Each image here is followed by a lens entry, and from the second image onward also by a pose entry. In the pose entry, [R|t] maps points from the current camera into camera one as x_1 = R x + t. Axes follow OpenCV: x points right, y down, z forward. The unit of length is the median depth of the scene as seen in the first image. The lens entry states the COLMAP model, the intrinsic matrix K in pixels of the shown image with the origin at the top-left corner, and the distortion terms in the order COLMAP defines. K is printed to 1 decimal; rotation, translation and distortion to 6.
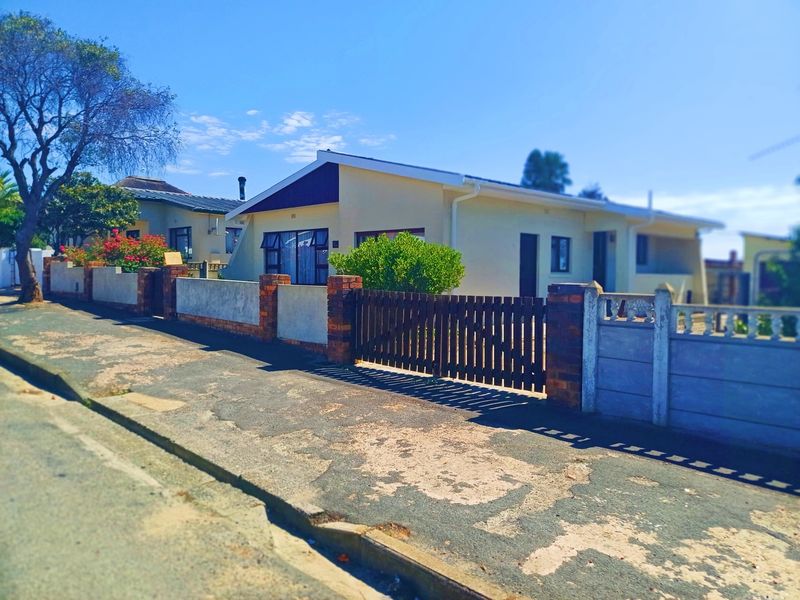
lens RADIAL K [[589.5, 0, 420.5], [0, 589.5, 297.1], [0, 0, 1]] dist [0.093330, -0.125580]
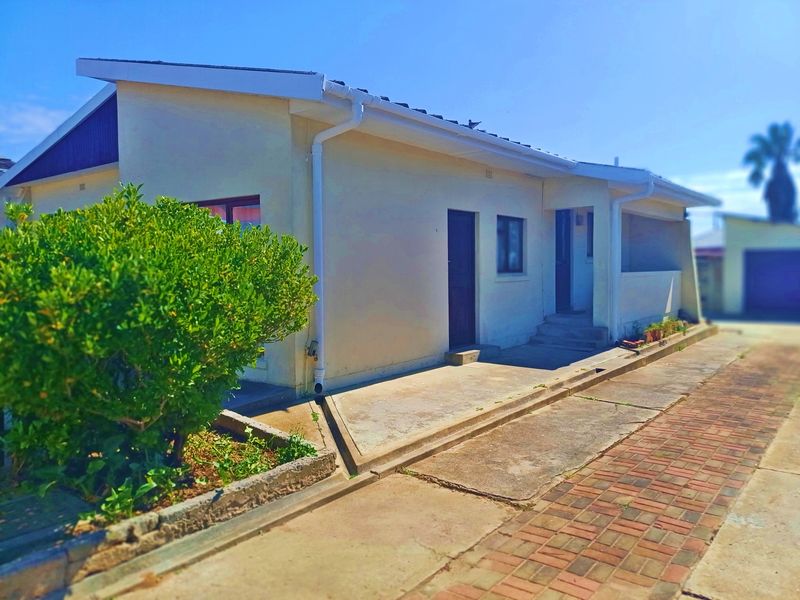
lens RADIAL K [[589.5, 0, 420.5], [0, 589.5, 297.1], [0, 0, 1]] dist [0.093330, -0.125580]
pose [[0.992802, -0.021606, 0.117802, 0.066019], [0.019431, 0.999619, 0.019582, -0.030483], [-0.118180, -0.017152, 0.992844, 0.386955]]
